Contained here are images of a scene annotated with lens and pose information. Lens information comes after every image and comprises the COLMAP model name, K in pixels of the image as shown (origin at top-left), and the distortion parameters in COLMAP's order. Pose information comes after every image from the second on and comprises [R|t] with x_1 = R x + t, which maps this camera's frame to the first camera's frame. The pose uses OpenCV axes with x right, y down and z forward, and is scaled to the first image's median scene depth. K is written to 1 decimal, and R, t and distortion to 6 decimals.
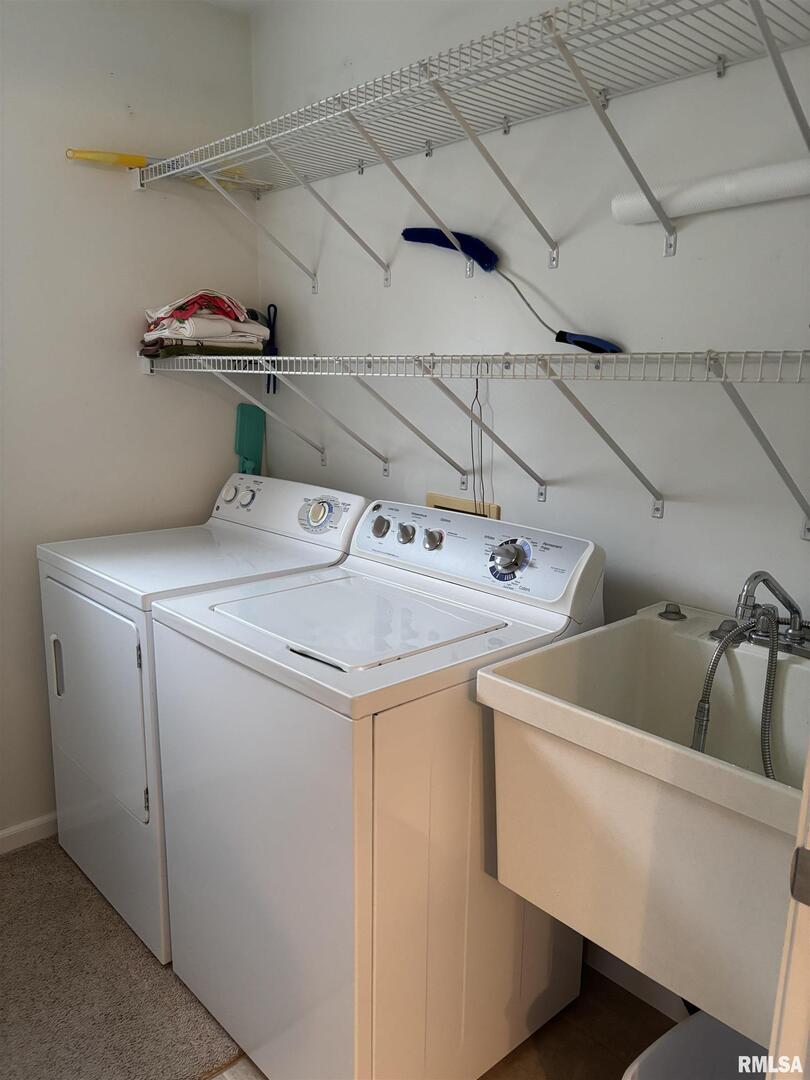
lens RADIAL K [[819.6, 0, 410.5], [0, 819.6, 542.9], [0, 0, 1]] dist [0.011219, -0.003537]
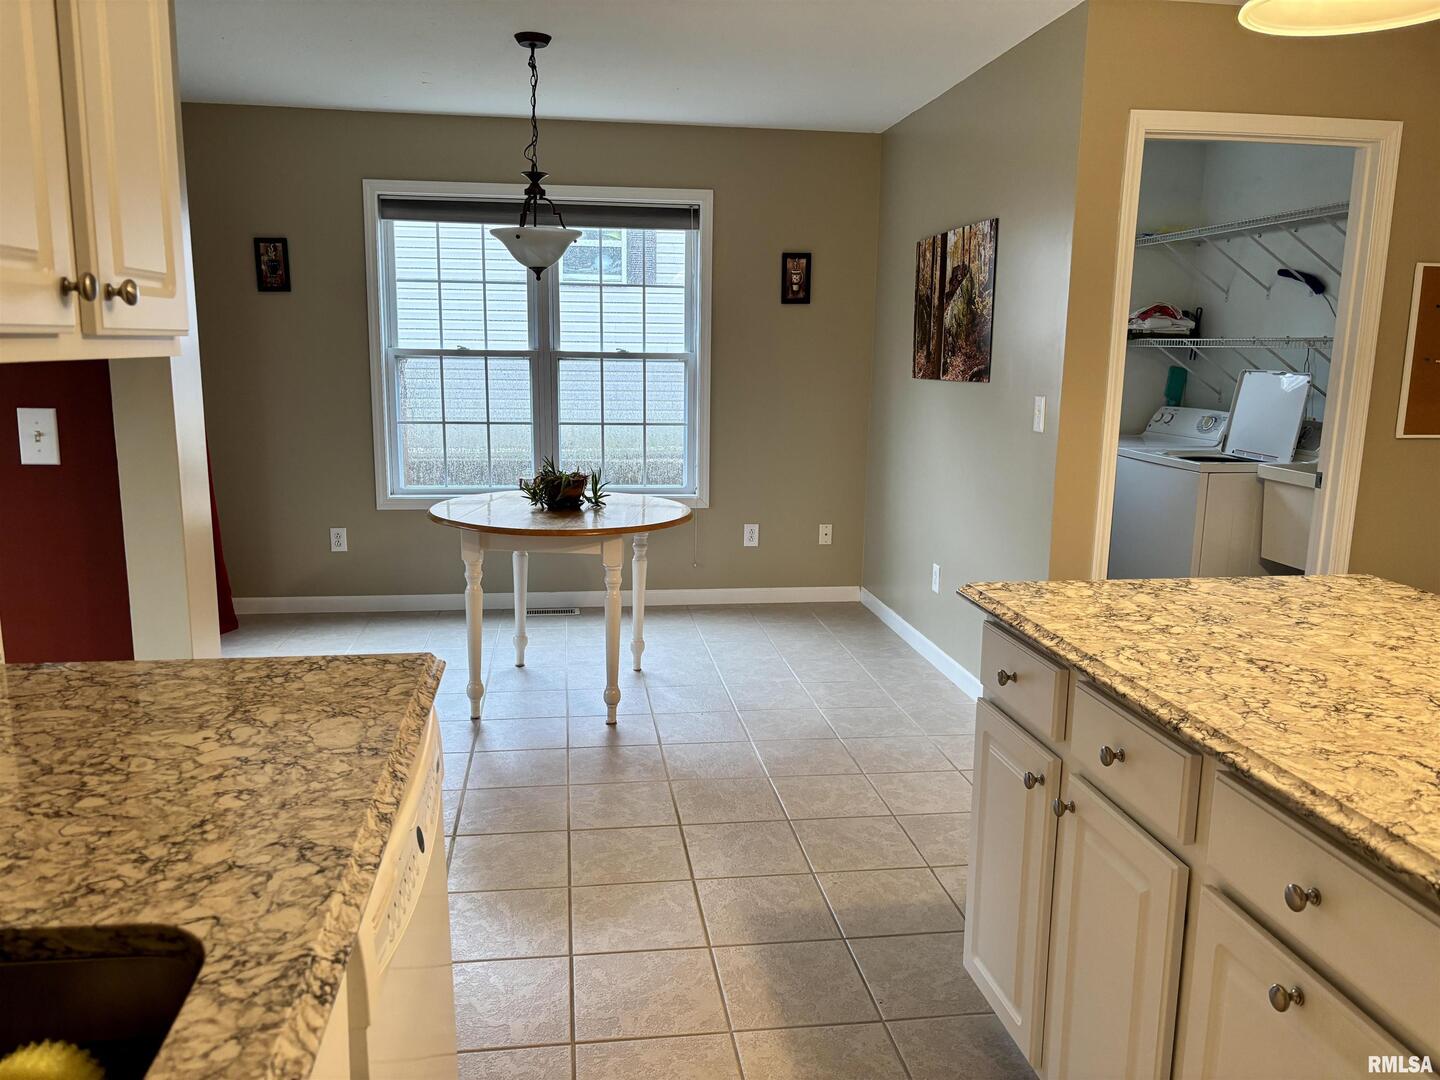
lens RADIAL K [[1084.4, 0, 720.0], [0, 1084.4, 540.0], [0, 0, 1]] dist [0.107004, -0.115860]
pose [[0.829322, 0.102262, -0.549333, 0.338436], [-0.123873, 0.992295, -0.002289, 0.339994], [0.544867, 0.069946, 0.835600, -1.532544]]
